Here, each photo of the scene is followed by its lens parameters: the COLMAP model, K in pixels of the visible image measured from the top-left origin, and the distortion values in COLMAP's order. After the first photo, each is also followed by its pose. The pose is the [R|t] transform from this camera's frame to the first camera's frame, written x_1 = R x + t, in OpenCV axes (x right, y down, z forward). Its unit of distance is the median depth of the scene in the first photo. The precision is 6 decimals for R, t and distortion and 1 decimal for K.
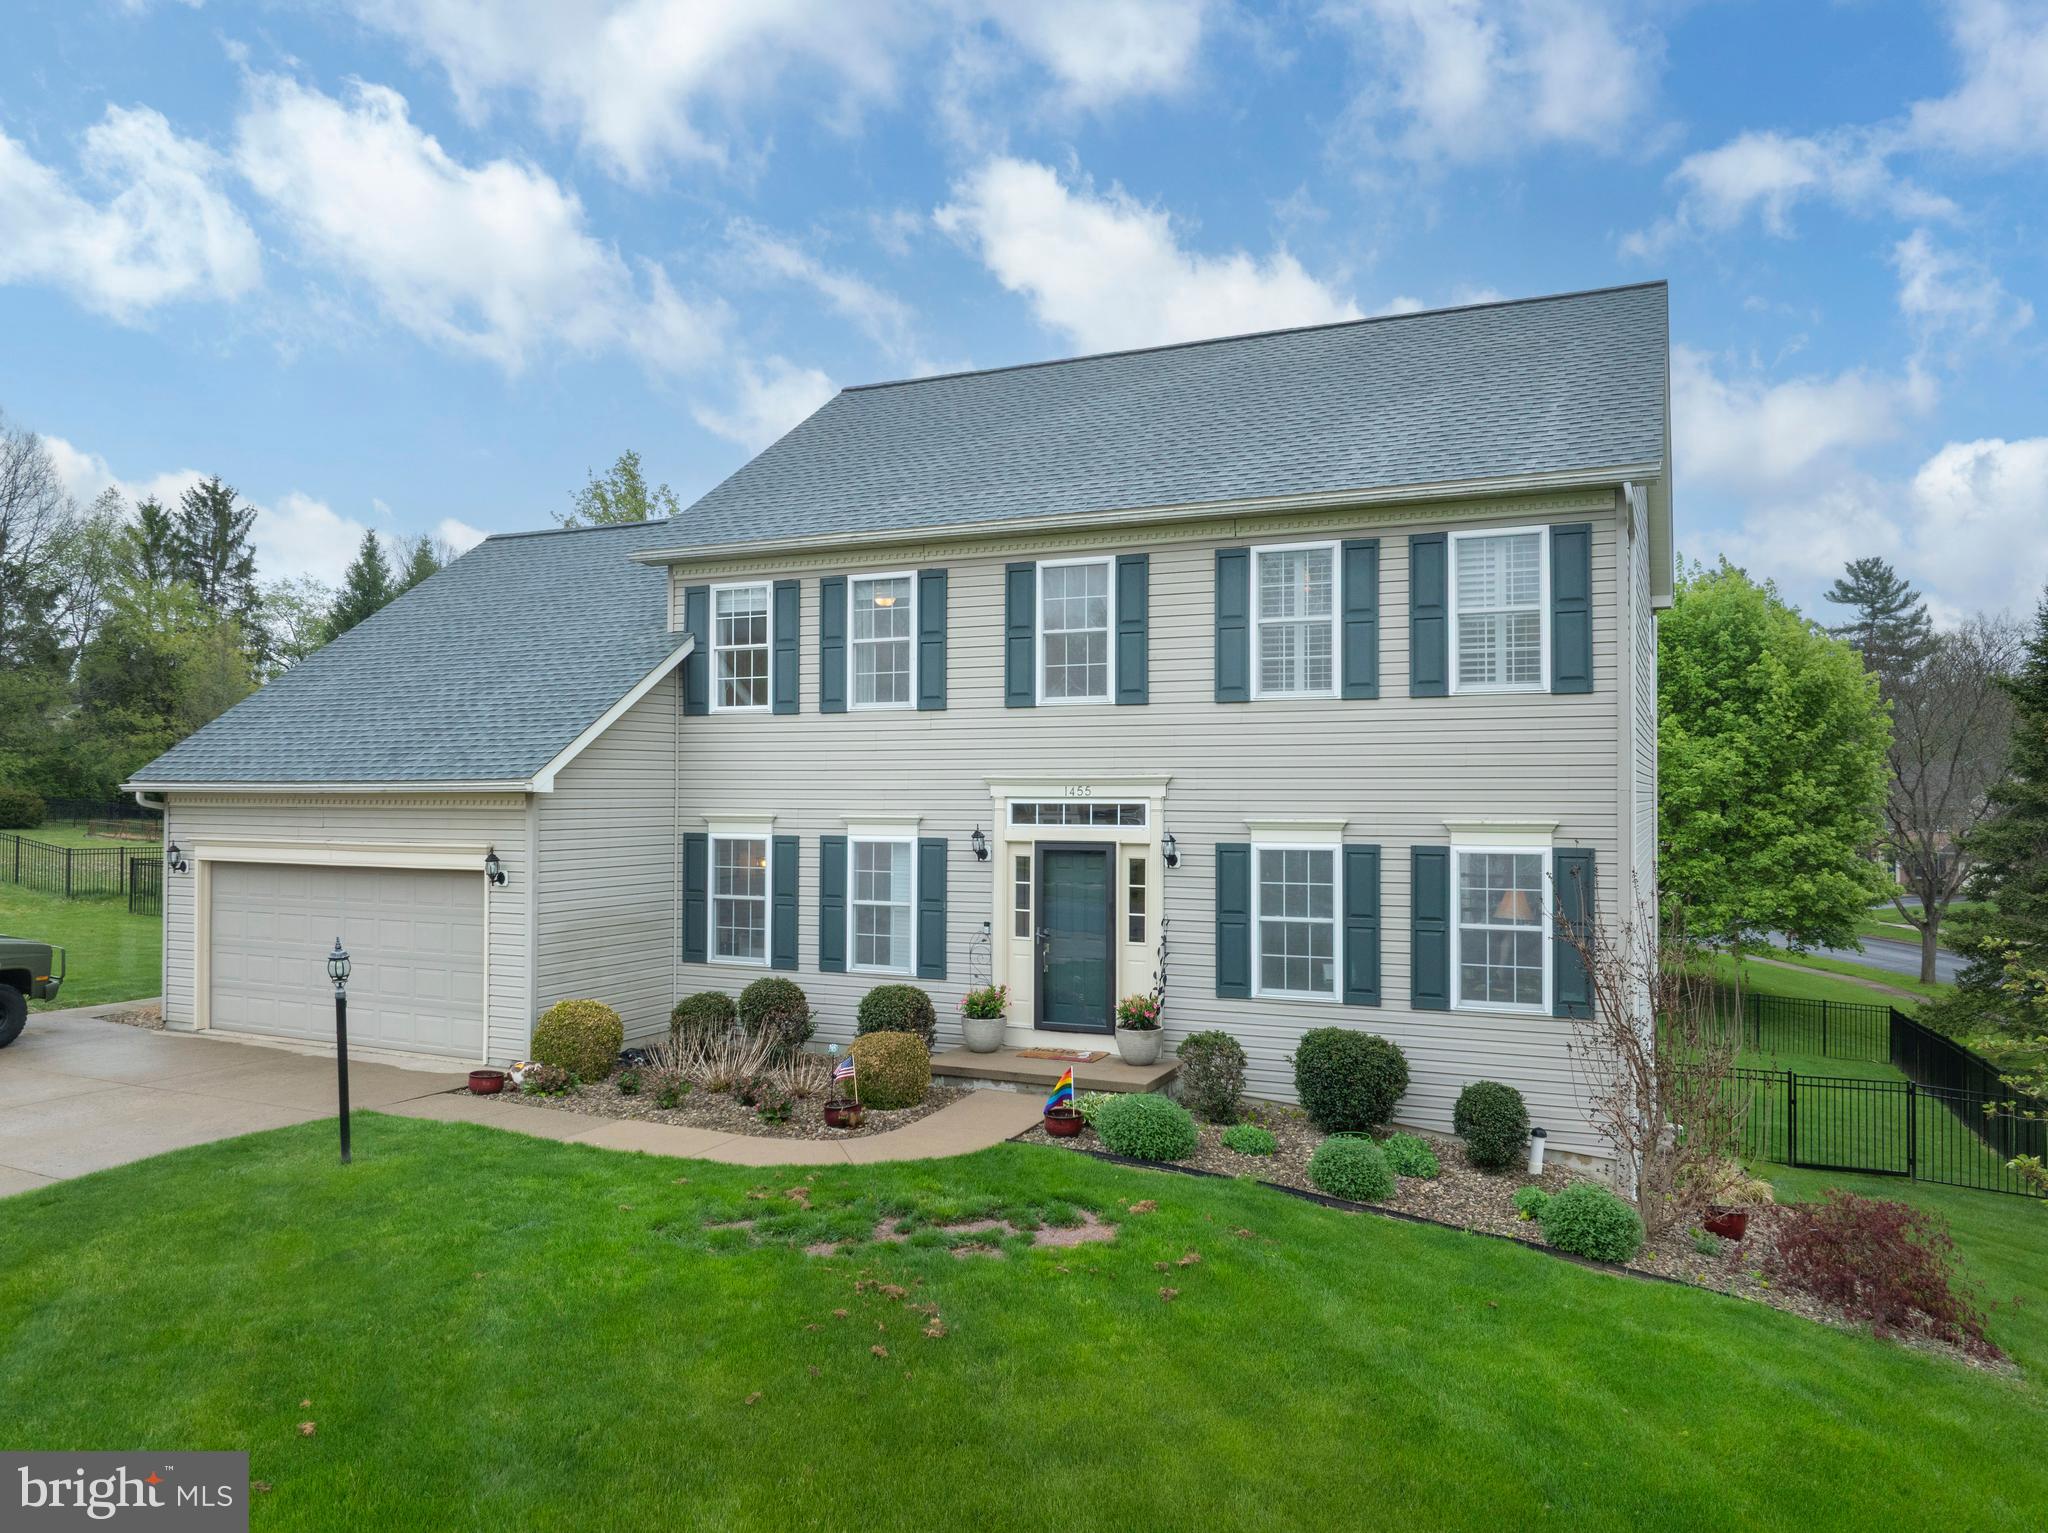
lens RADIAL K [[1489.6, 0, 1008.0], [0, 1489.6, 744.0], [0, 0, 1]] dist [-0.032145, -0.002058]
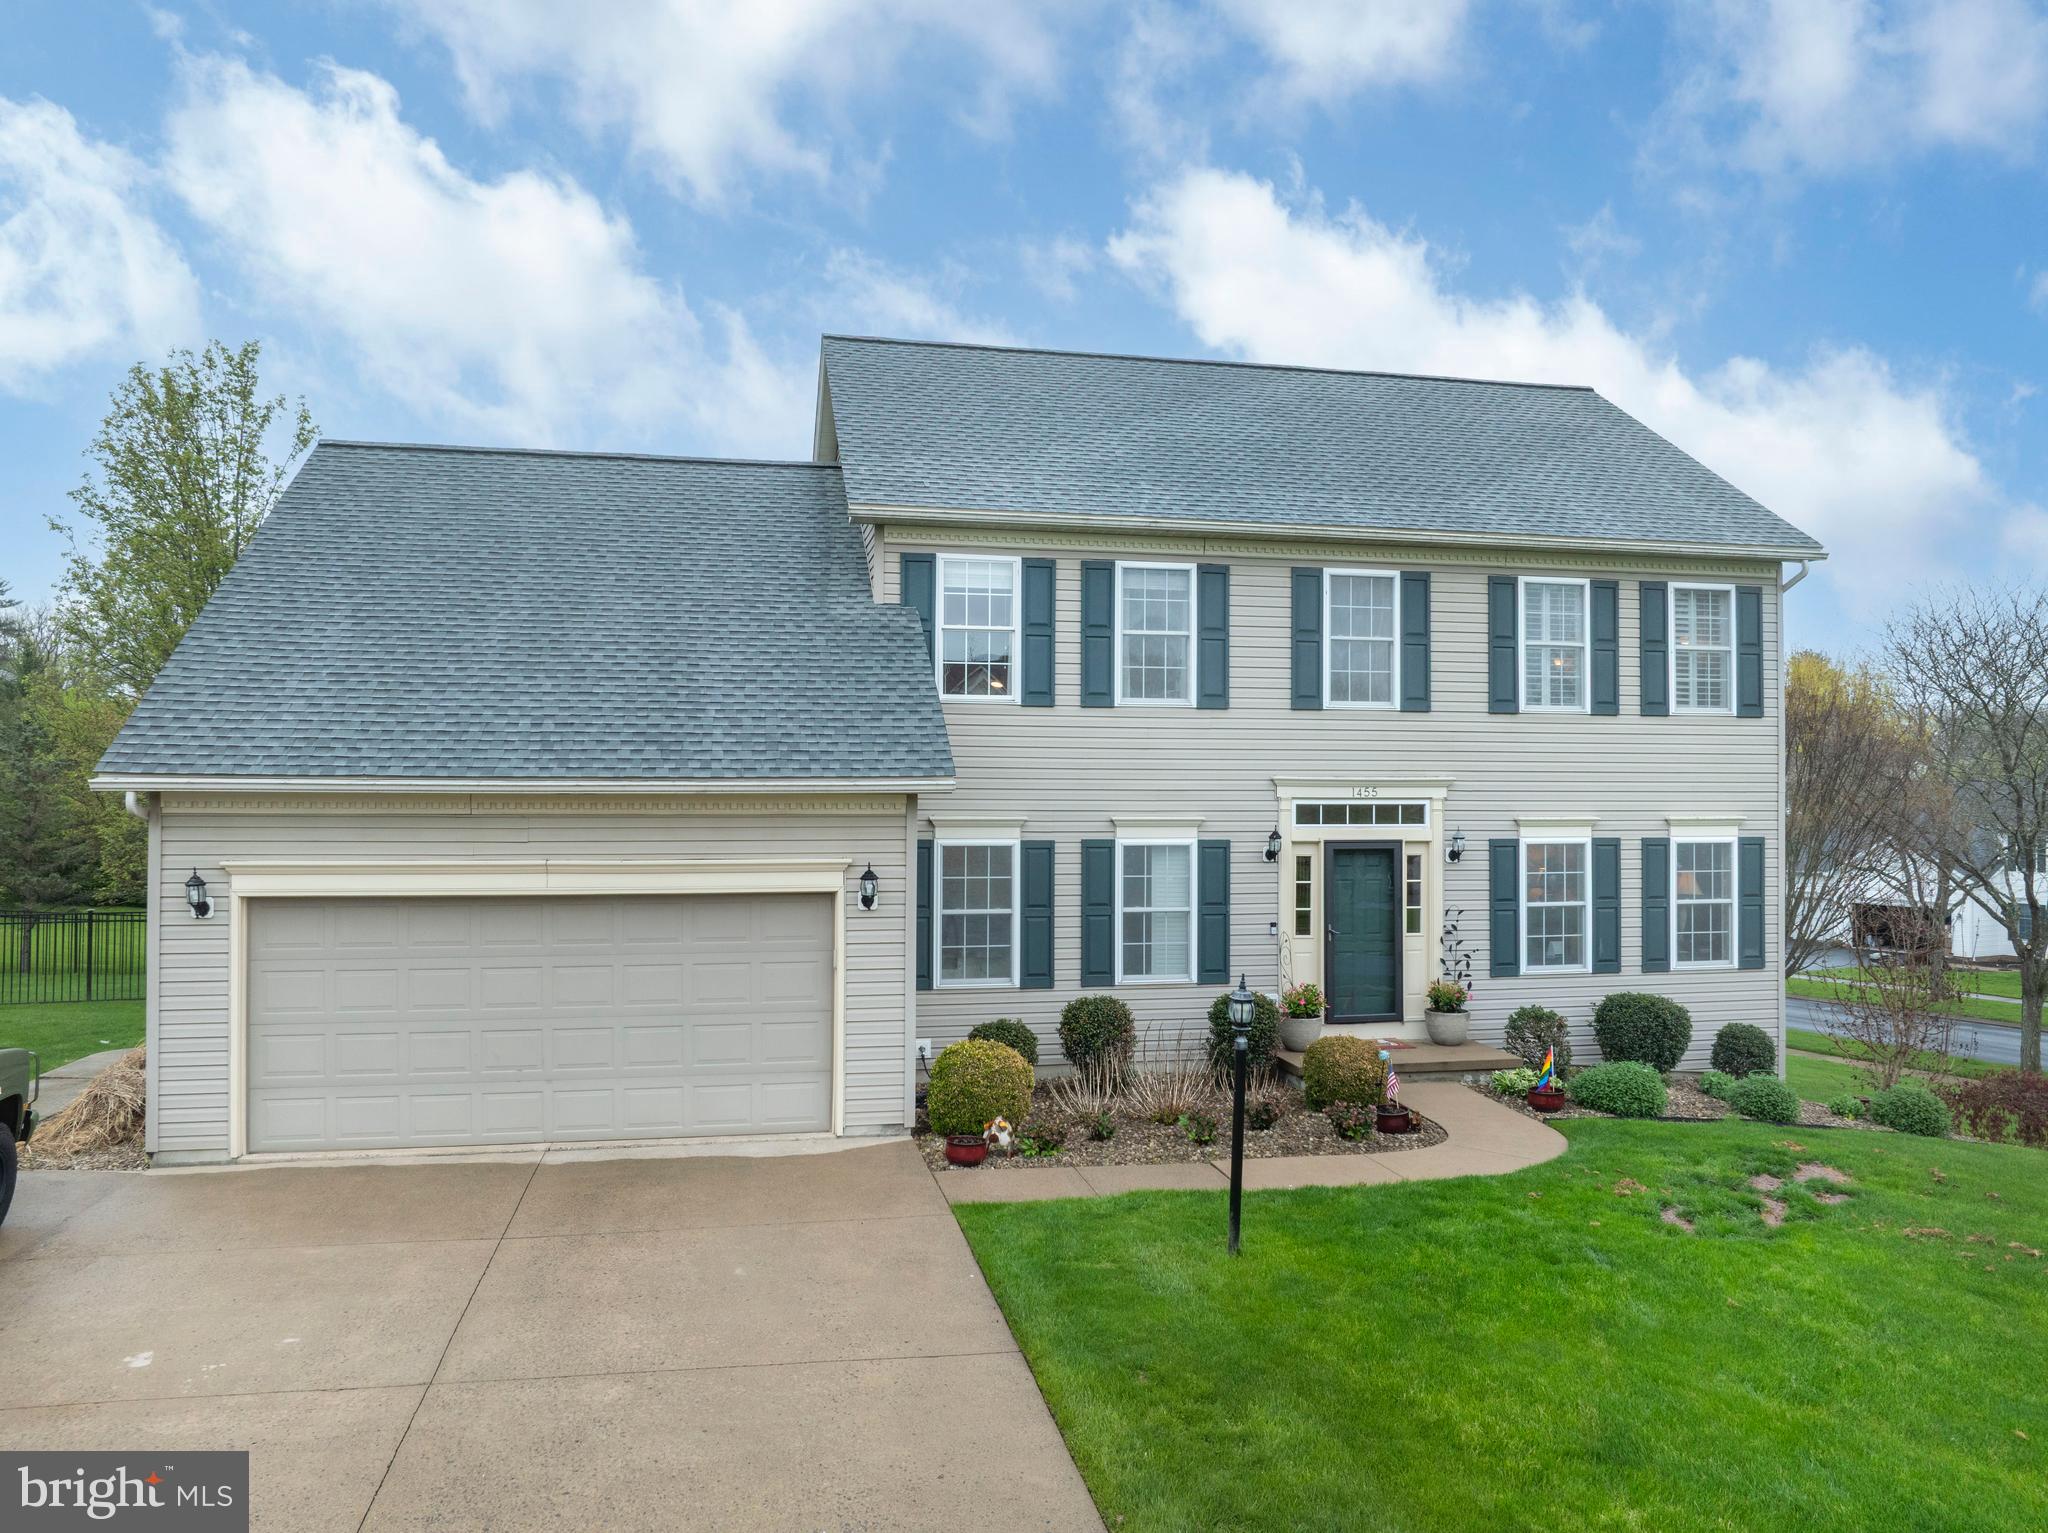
lens RADIAL K [[1402.3, 0, 1024.0], [0, 1402.3, 766.5], [0, 0, 1]] dist [-0.030542, -0.000962]
pose [[0.803300, 0.012123, 0.595452, -0.715055], [-0.021296, 0.999738, 0.008376, 0.010175], [-0.595194, -0.019409, 0.803347, 0.344730]]
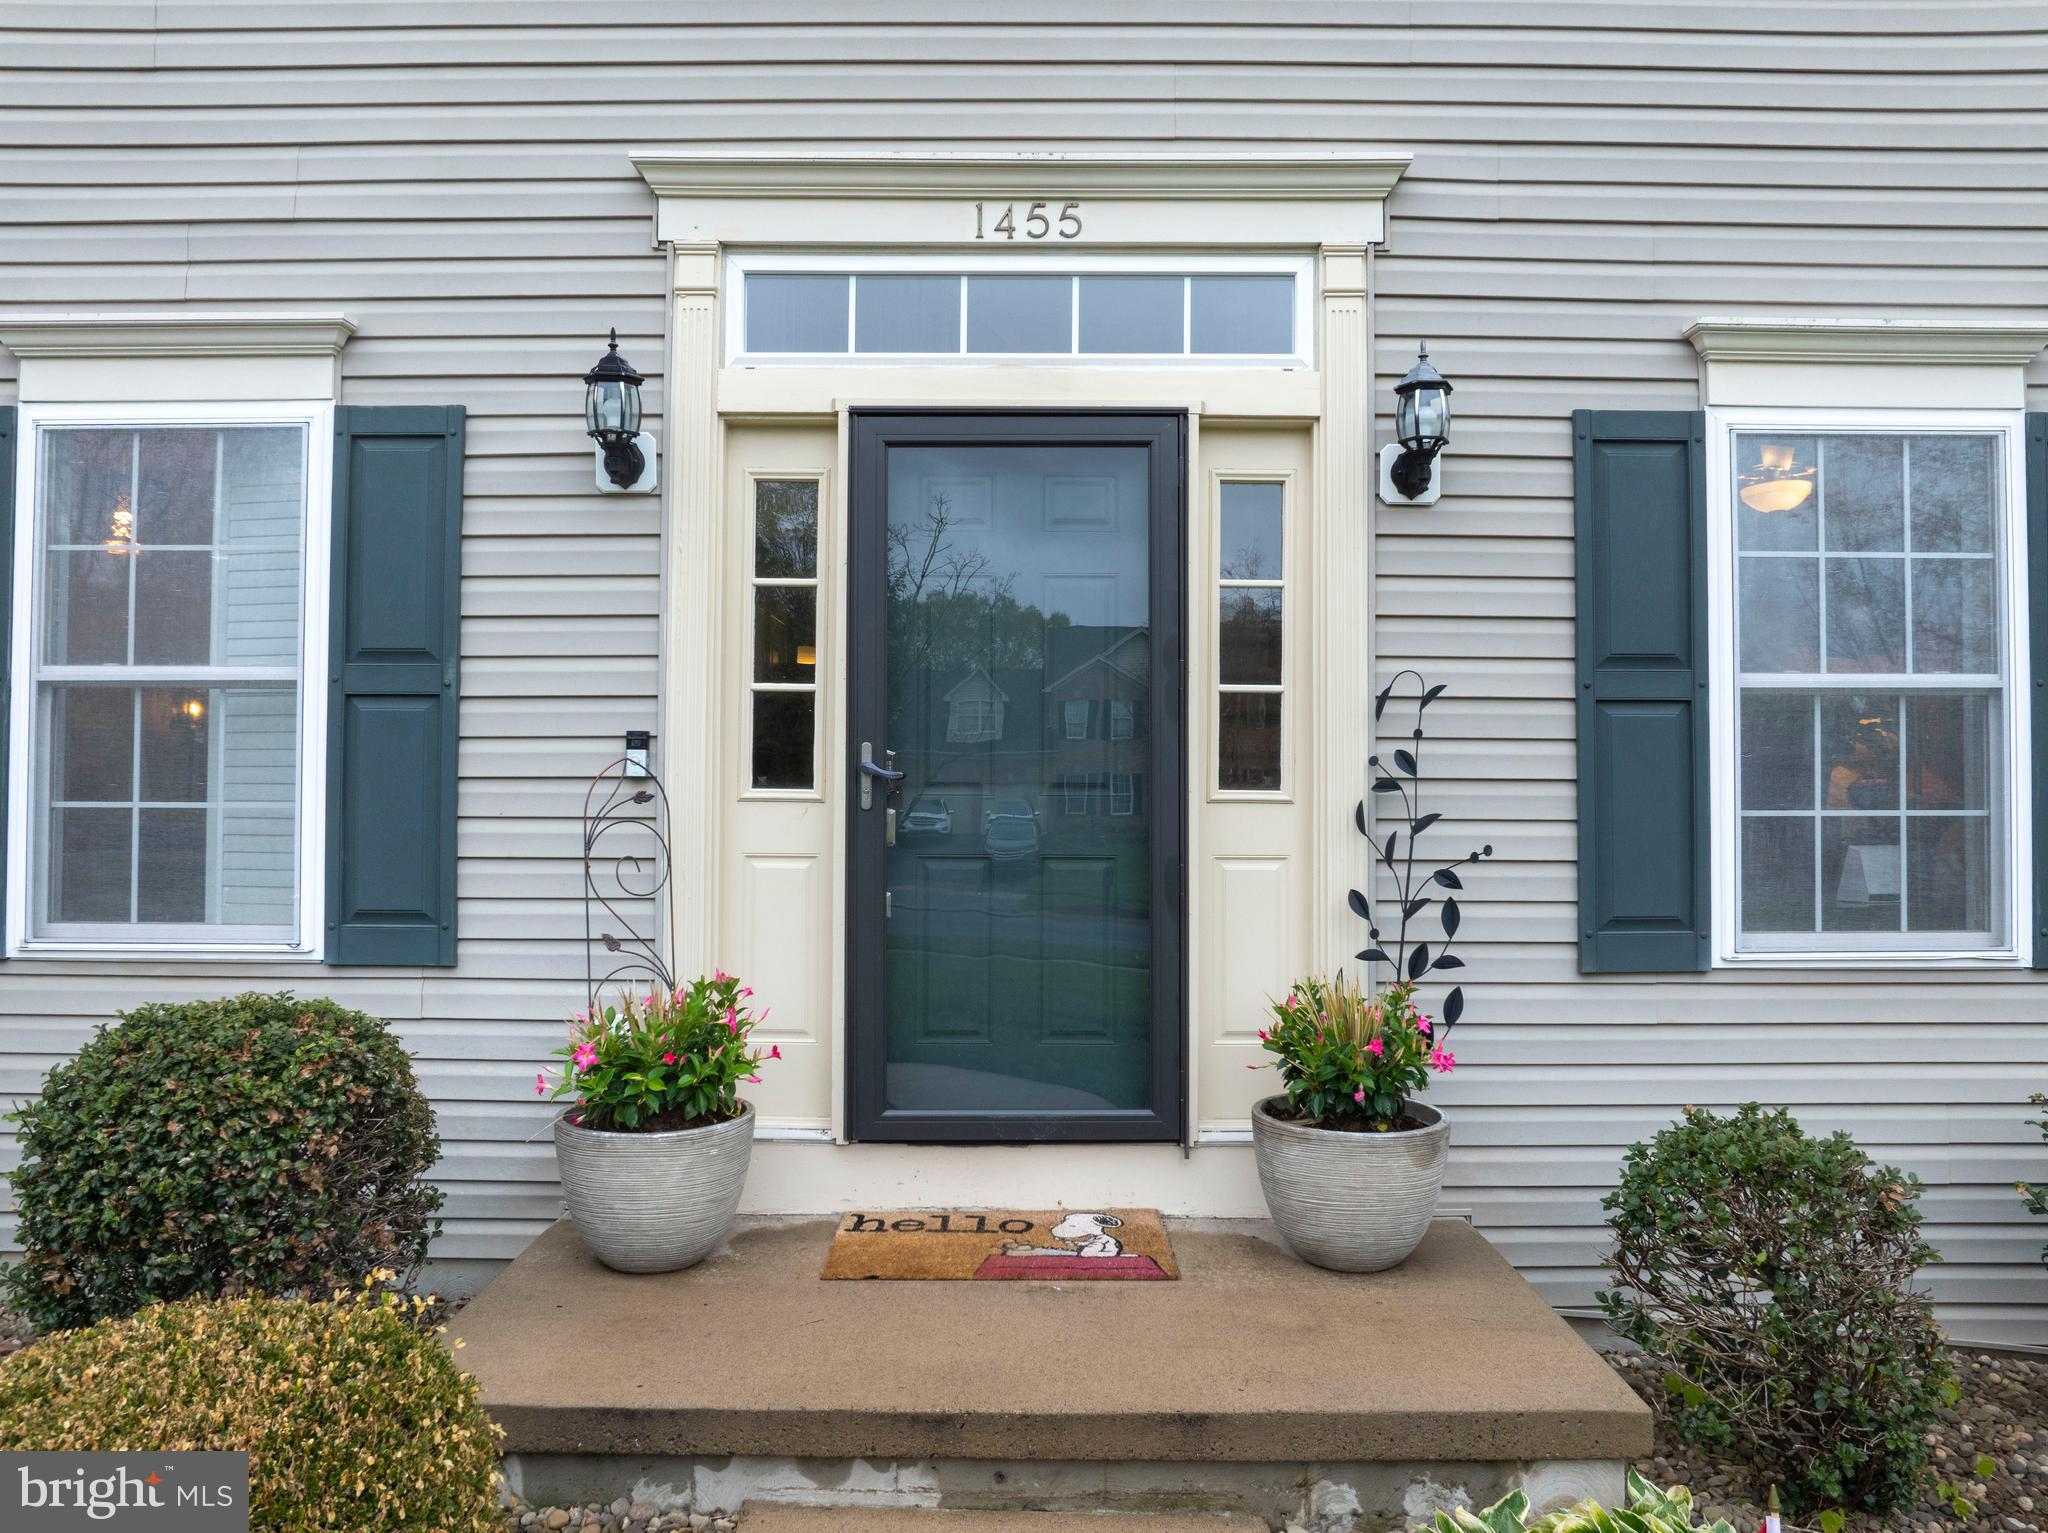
lens RADIAL K [[1446.1, 0, 1028.2], [0, 1446.1, 770.2], [0, 0, 1]] dist [-0.033570, 0.001008]
pose [[0.902554, 0.008793, 0.430486, -0.060126], [-0.016119, 0.999781, 0.013375, 0.122078], [-0.430274, -0.019011, 0.902498, 0.752187]]
